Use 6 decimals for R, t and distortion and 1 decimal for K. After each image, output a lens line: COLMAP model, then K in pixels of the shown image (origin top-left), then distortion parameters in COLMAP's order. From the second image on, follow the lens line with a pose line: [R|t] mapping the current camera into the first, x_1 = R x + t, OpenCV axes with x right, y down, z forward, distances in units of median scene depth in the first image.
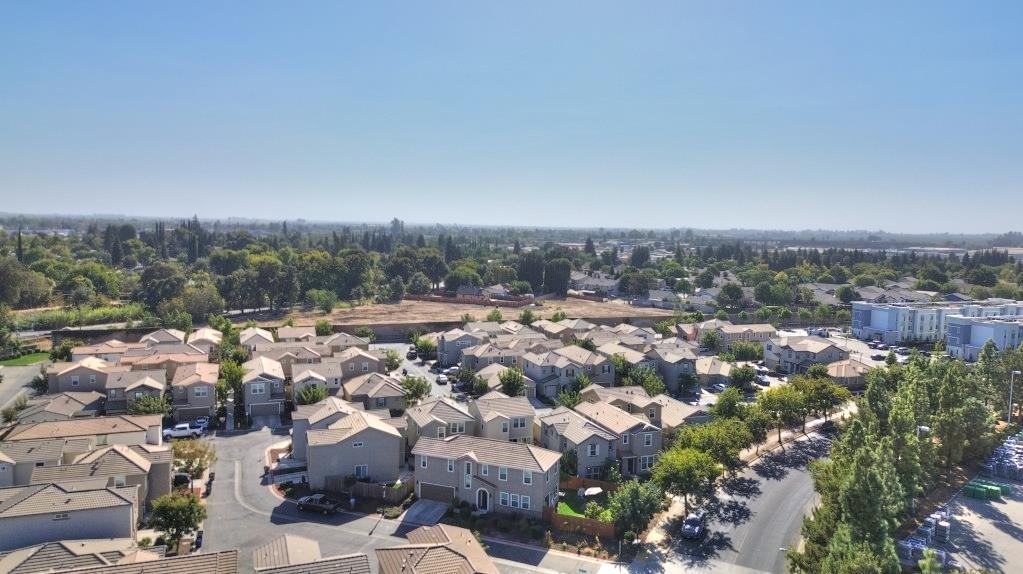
lens RADIAL K [[724.8, 0, 513.5], [0, 724.8, 283.1], [0, 0, 1]] dist [0.070219, -0.075334]
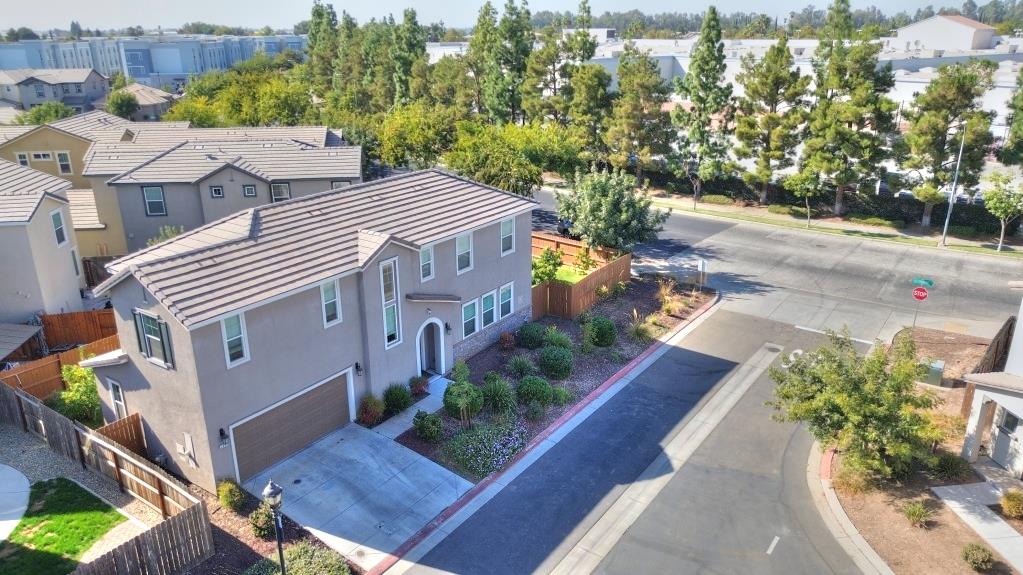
lens RADIAL K [[724.8, 0, 513.5], [0, 724.8, 283.6], [0, 0, 1]] dist [0.070219, -0.075334]
pose [[0.240508, -0.344336, 0.907518, -0.297094], [0.095515, 0.938820, 0.330899, 0.150626], [-0.965936, 0.007098, 0.258683, 0.813497]]
